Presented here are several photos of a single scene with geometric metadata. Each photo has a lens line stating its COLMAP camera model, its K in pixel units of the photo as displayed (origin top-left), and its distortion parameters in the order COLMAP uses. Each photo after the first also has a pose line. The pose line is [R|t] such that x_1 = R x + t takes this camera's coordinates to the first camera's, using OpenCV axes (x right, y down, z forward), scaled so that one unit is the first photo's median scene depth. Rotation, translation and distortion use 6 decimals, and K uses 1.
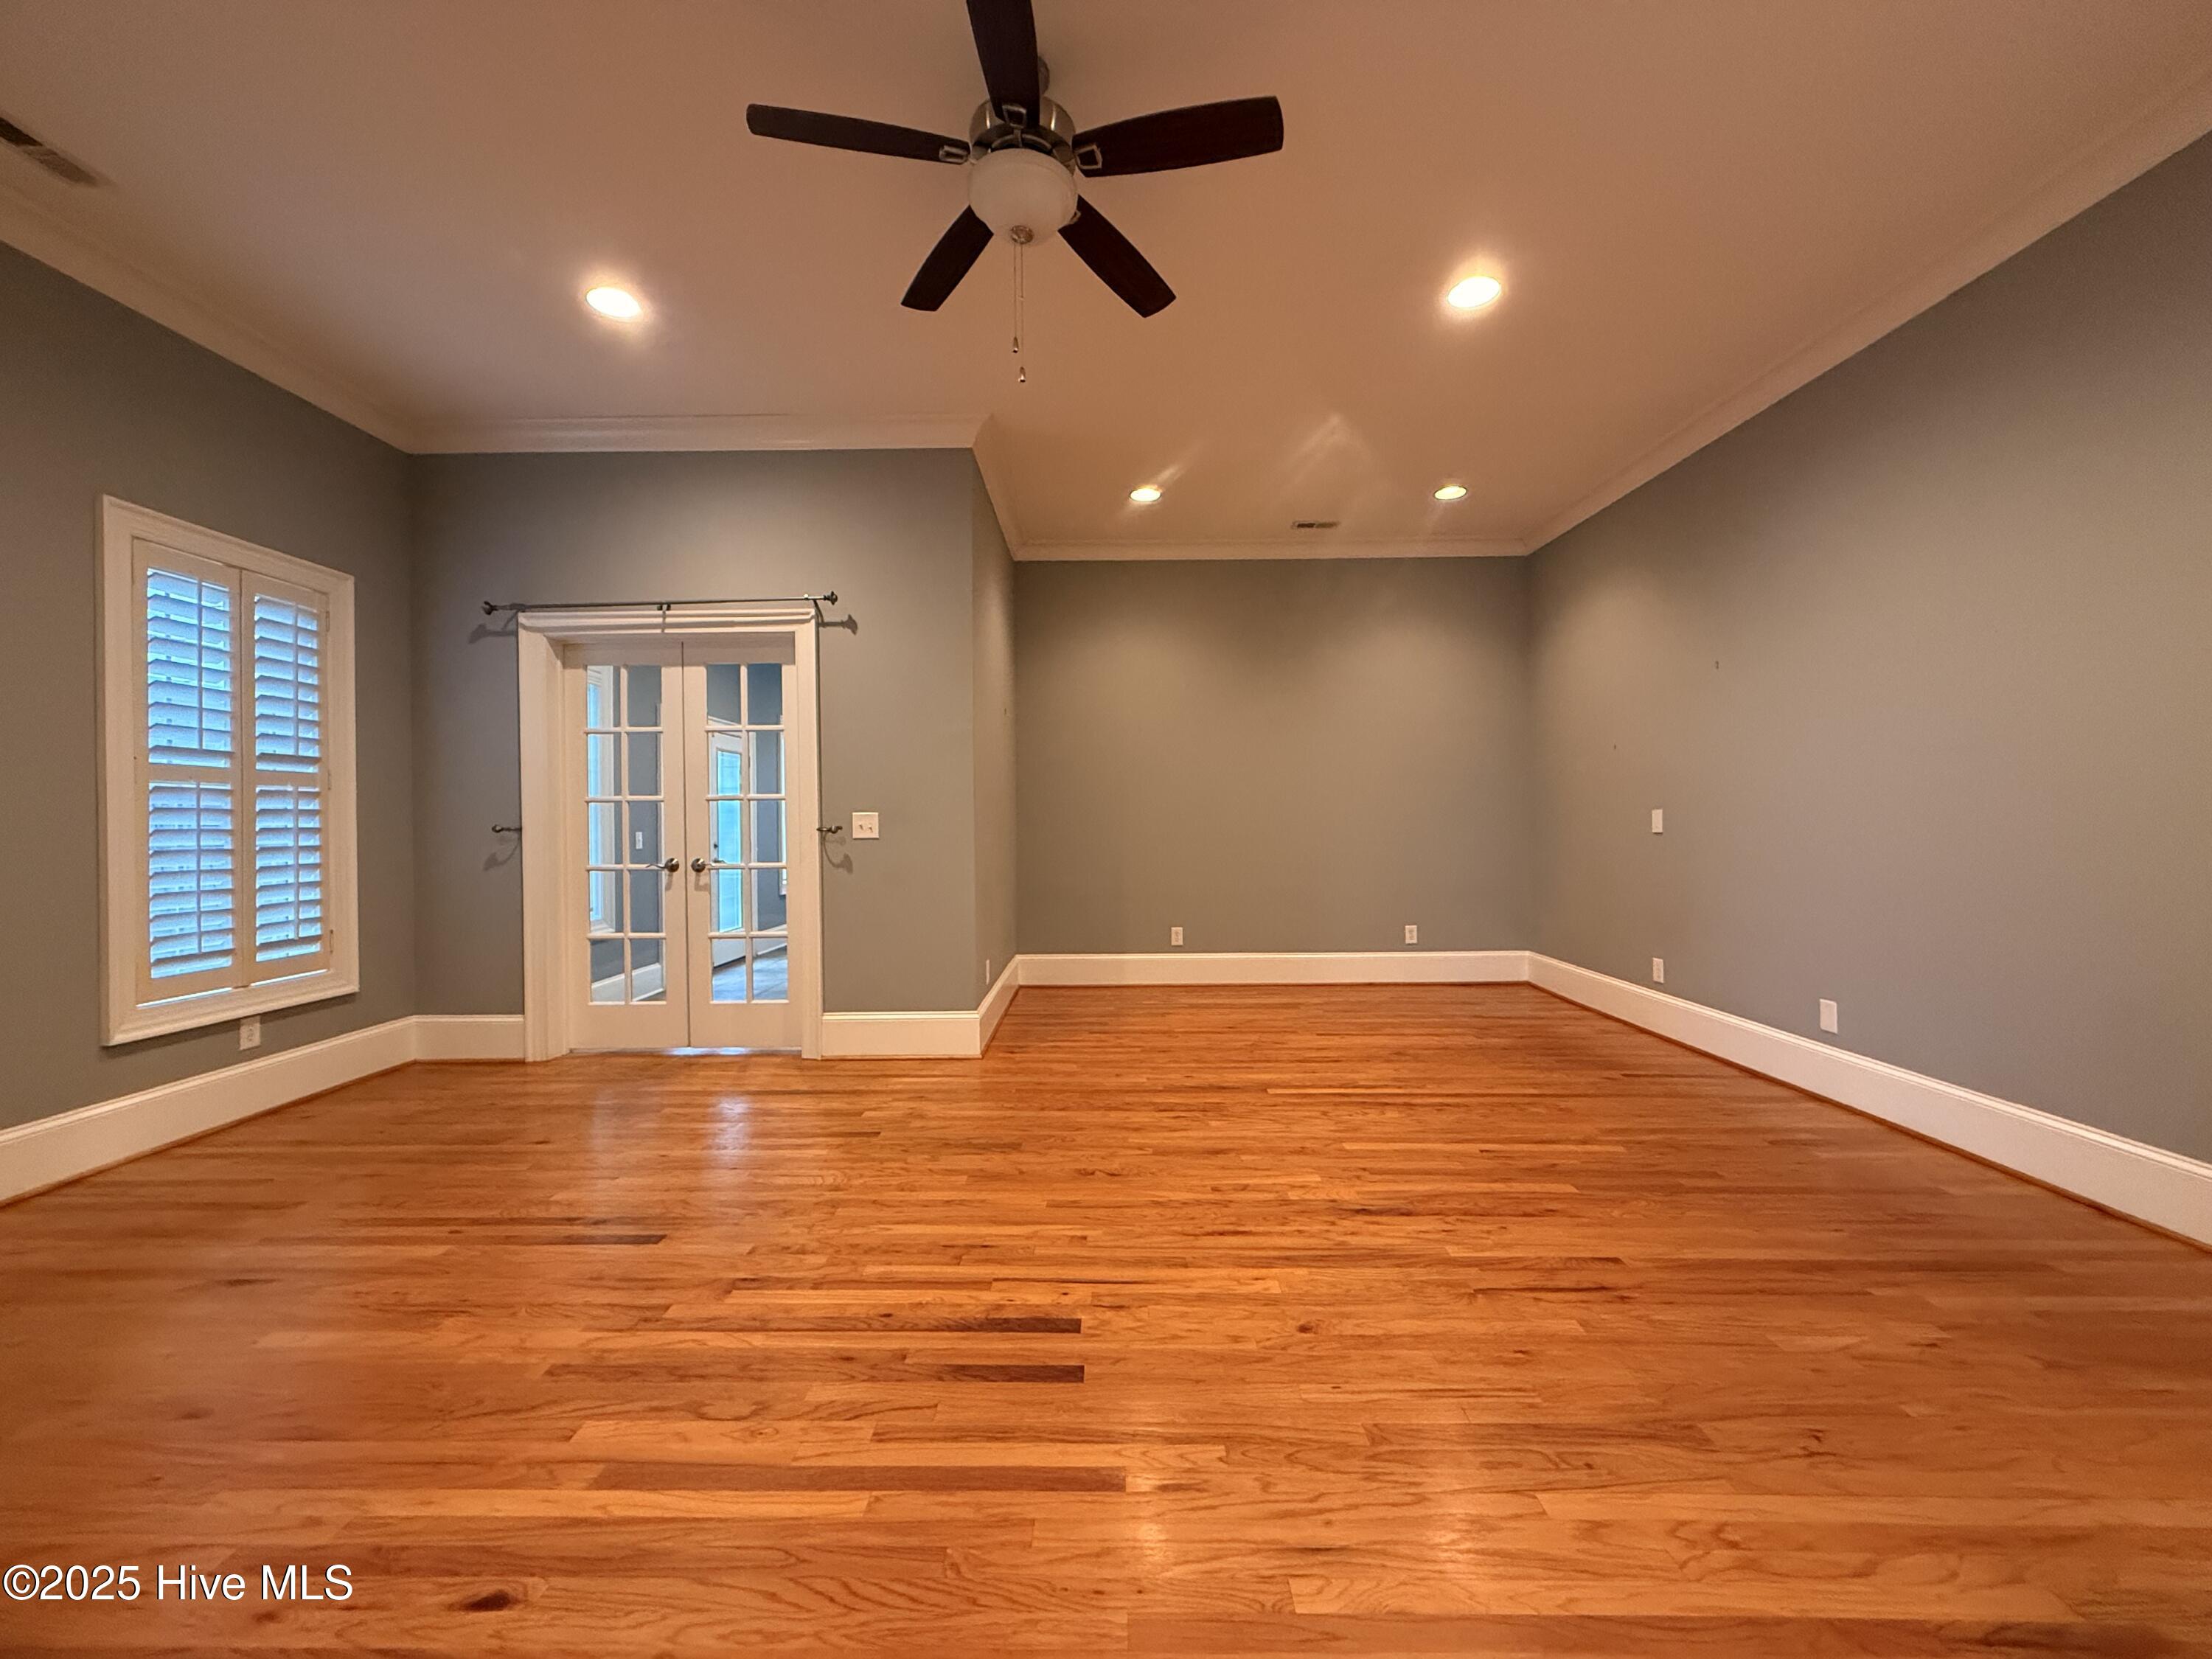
lens RADIAL K [[879.4, 0, 1098.8], [0, 879.4, 826.9], [0, 0, 1]] dist [-0.000382, 0.000104]
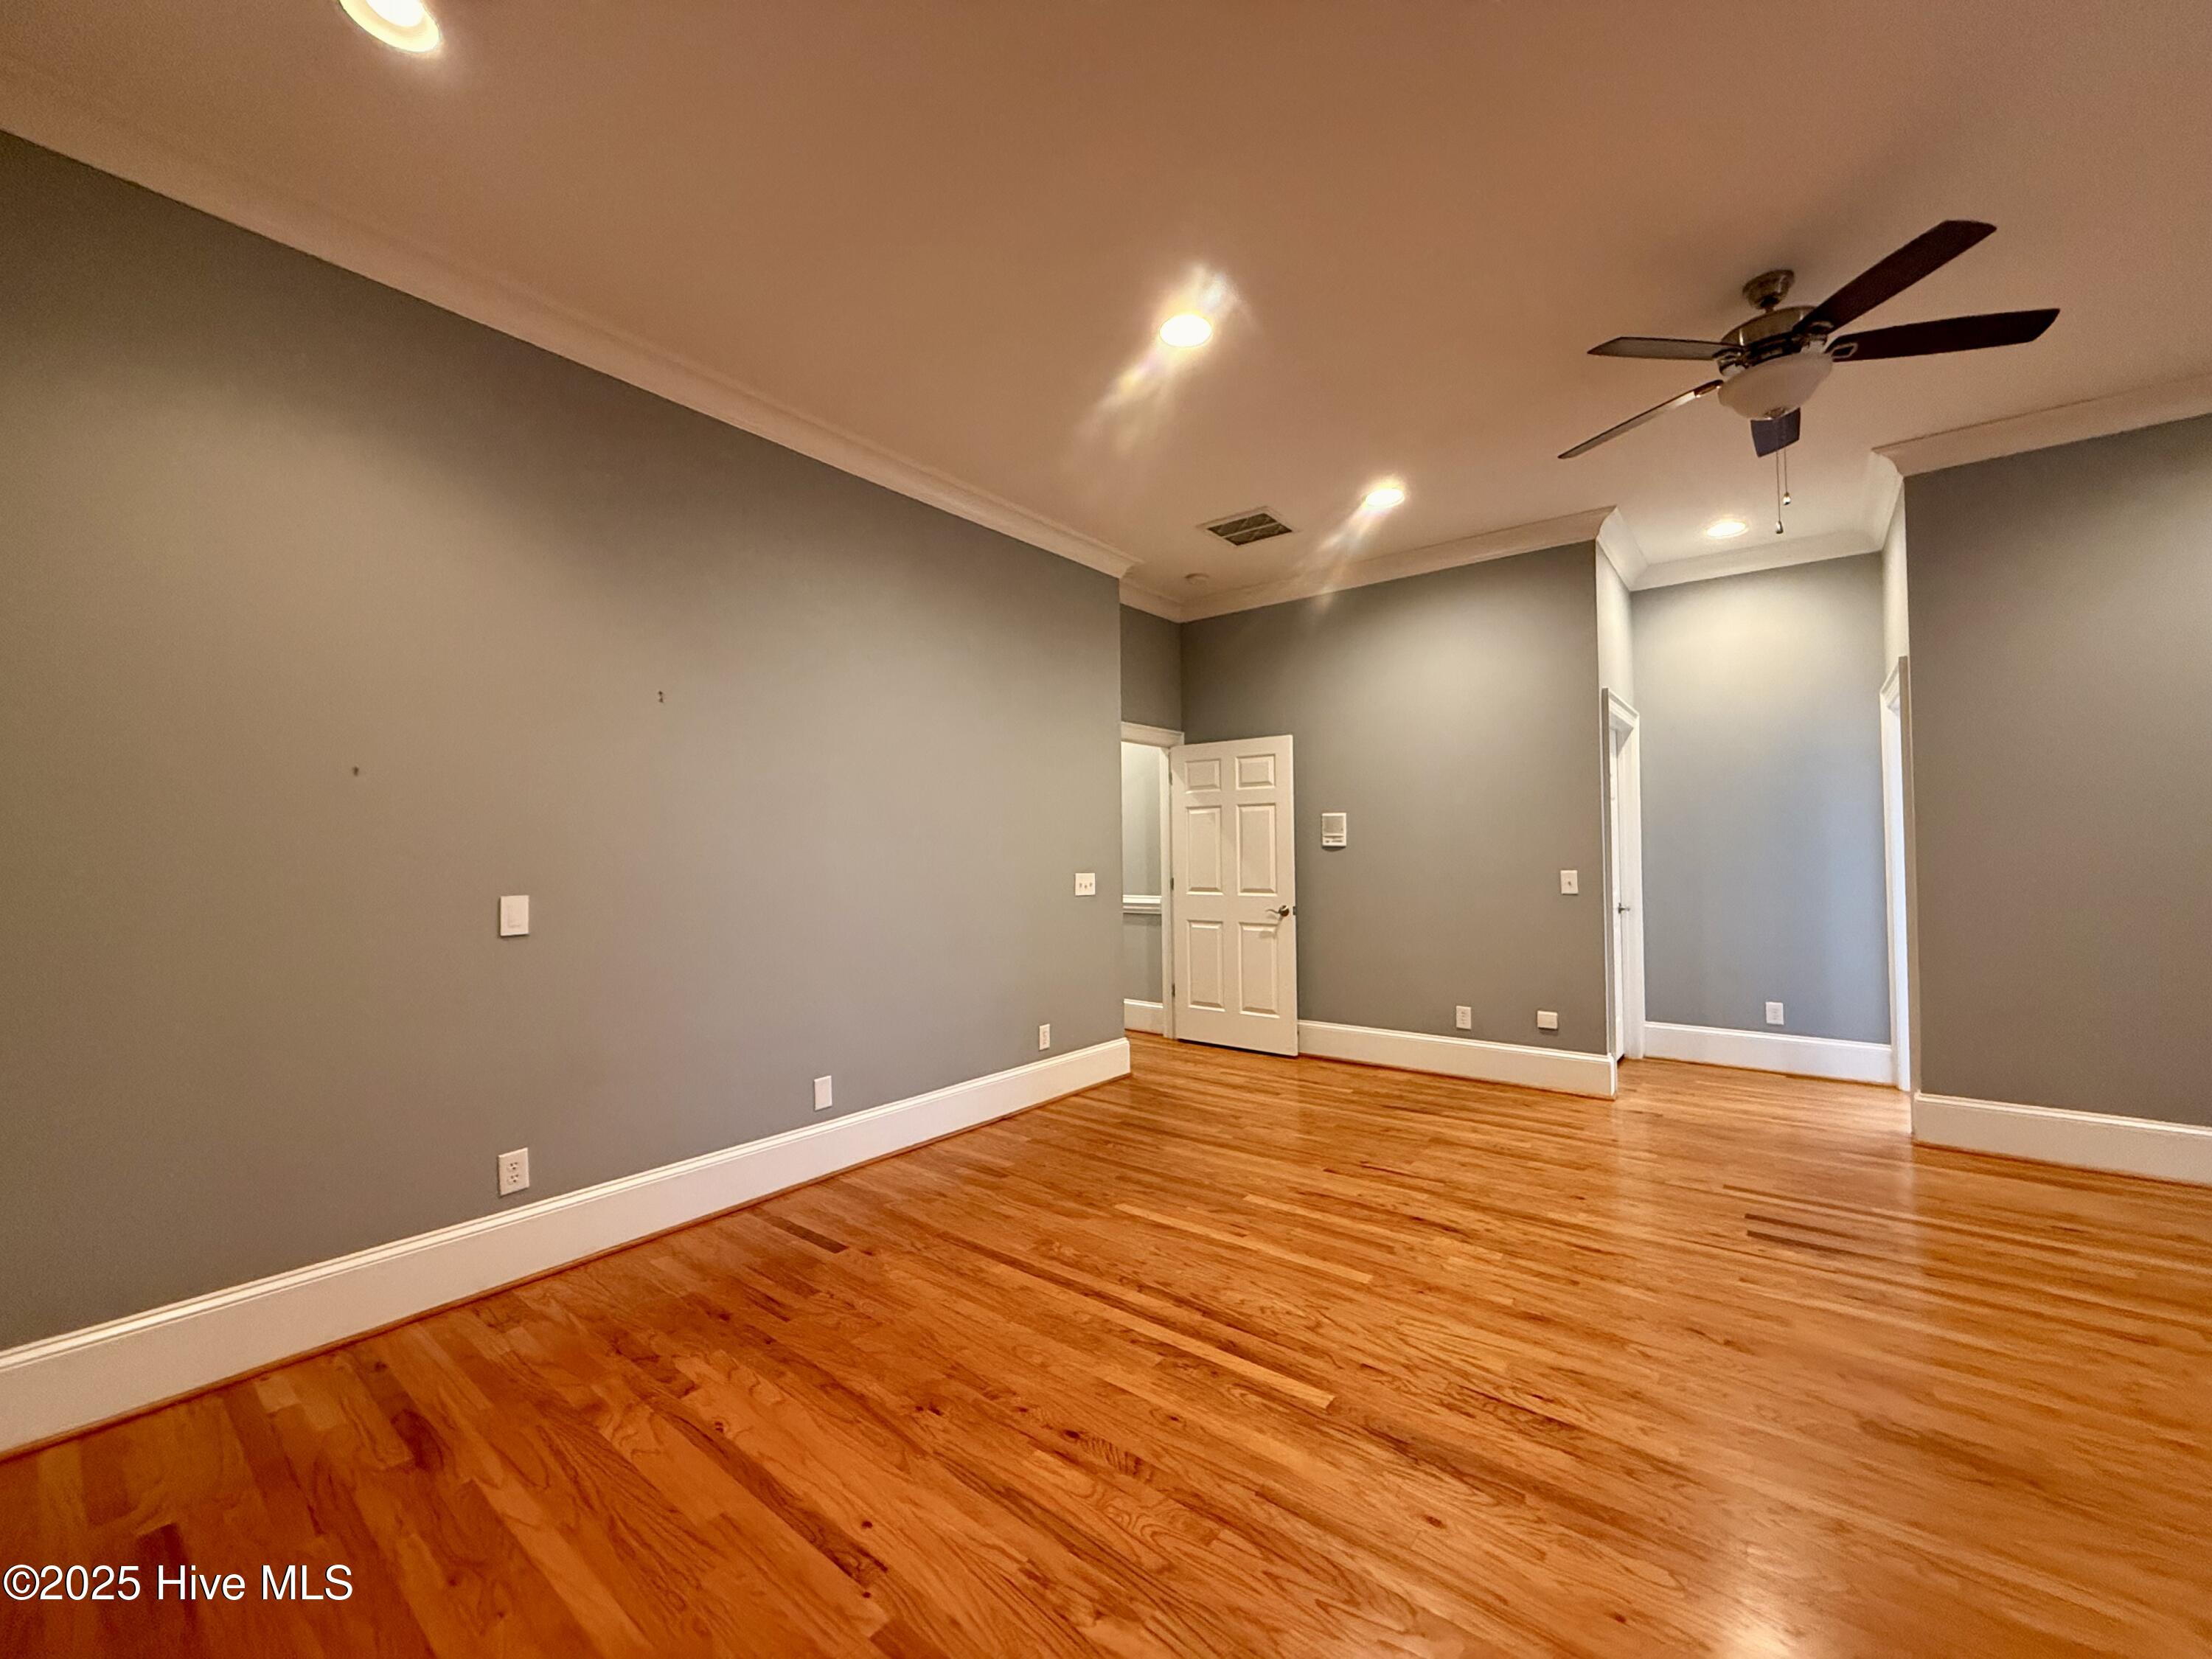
lens RADIAL K [[879.4, 0, 1098.5], [0, 879.4, 828.5], [0, 0, 1]] dist [-0.000382, 0.000104]
pose [[-0.789036, 0.030033, 0.613612, -0.055507], [0.017894, 0.999504, -0.025911, -0.064783], [-0.614086, -0.009465, -0.789183, 1.830260]]
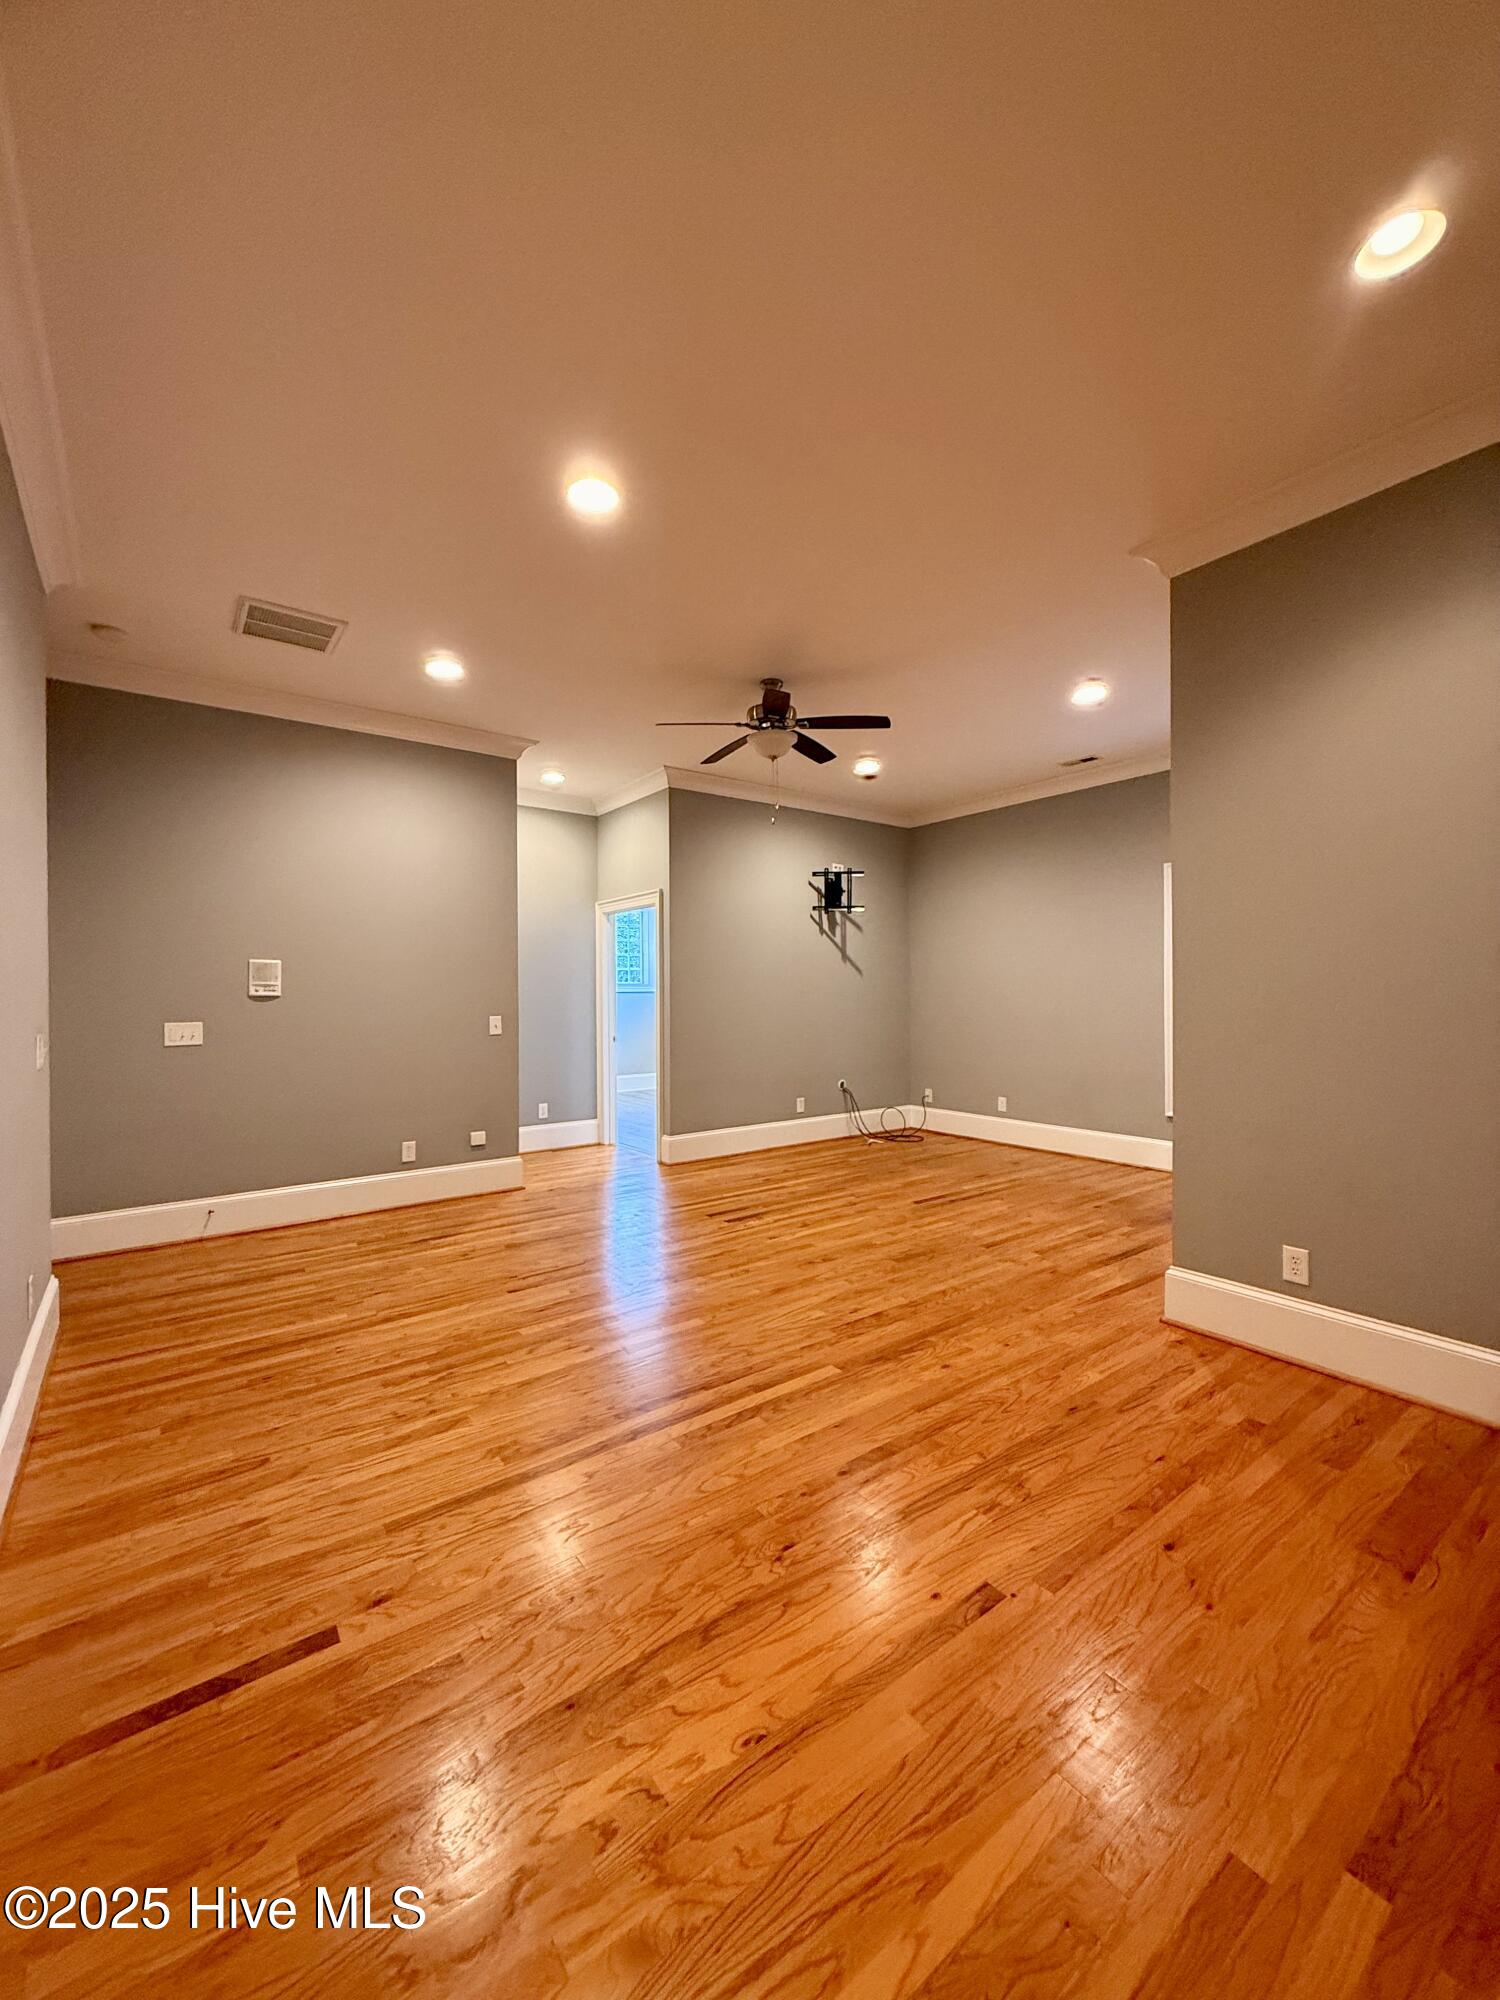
lens RADIAL K [[795.1, 0, 751.8], [0, 795.1, 995.8], [0, 0, 1]] dist [-0.000382, 0.000104]
pose [[-0.792360, 0.012618, -0.609924, 0.846388], [0.009086, 0.999919, 0.008883, -0.071715], [0.609987, 0.001497, -0.792410, 1.841885]]
